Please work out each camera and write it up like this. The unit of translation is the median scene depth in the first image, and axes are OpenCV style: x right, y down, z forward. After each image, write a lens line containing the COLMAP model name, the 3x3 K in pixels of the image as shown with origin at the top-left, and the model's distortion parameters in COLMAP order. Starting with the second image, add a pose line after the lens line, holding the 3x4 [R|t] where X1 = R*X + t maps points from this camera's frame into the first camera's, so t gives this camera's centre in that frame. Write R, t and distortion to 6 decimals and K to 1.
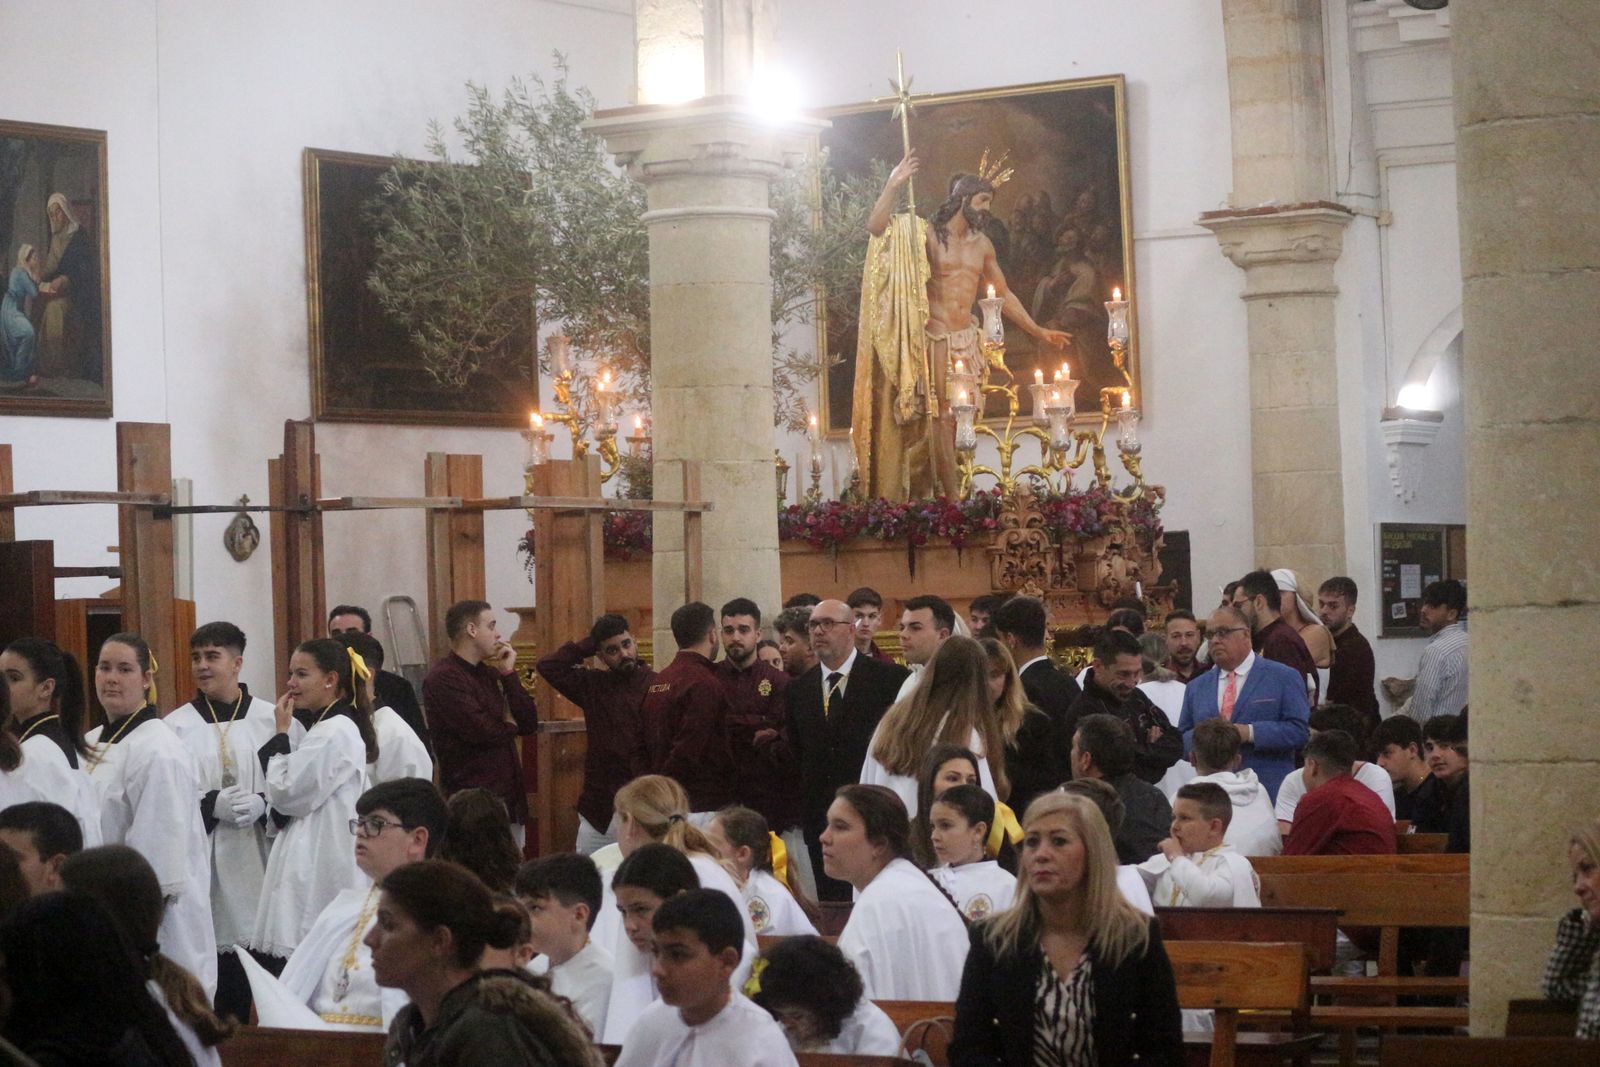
lens RADIAL K [[4228.8, 0, 800.0], [0, 4228.8, 533.5], [0, 0, 1]] dist [-0.382634, -0.022768]
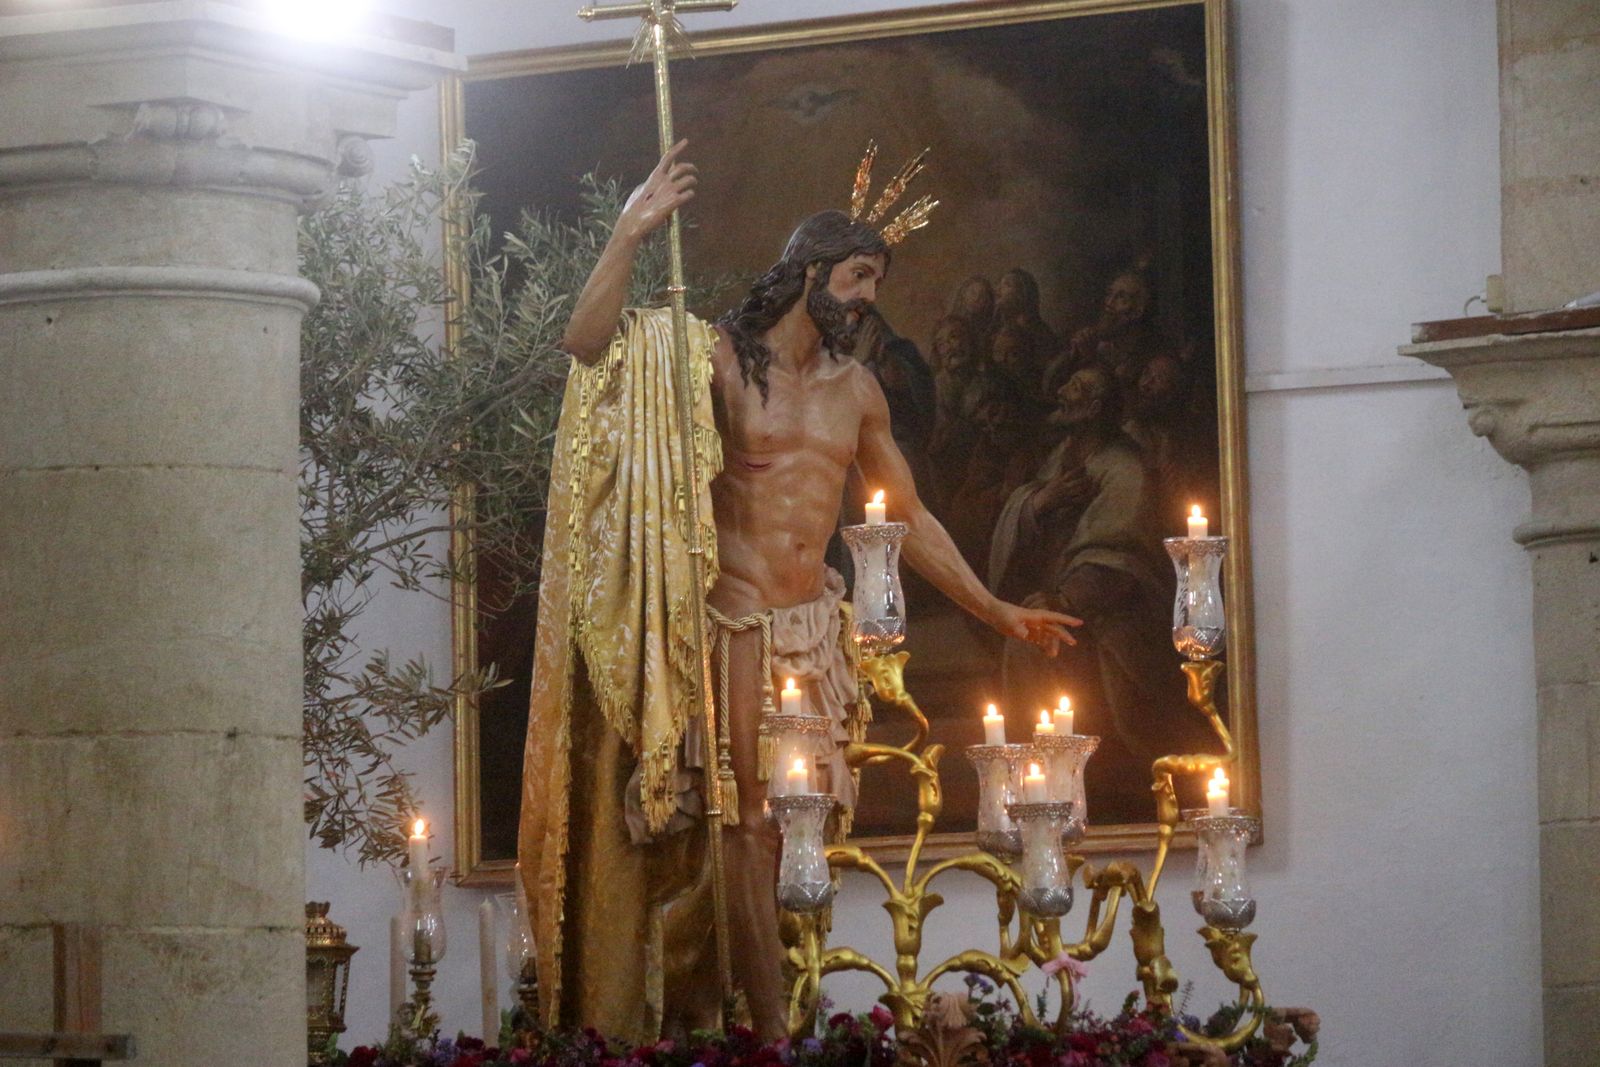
lens RADIAL K [[8139.6, 0, 798.8], [0, 8139.6, 601.8], [0, 0, 1]] dist [0.926232, -0.047808]
pose [[0.999744, 0.013595, 0.018097, 0.024402], [-0.012370, 0.997732, -0.066172, 0.001795], [-0.018955, 0.065931, 0.997644, 0.242332]]
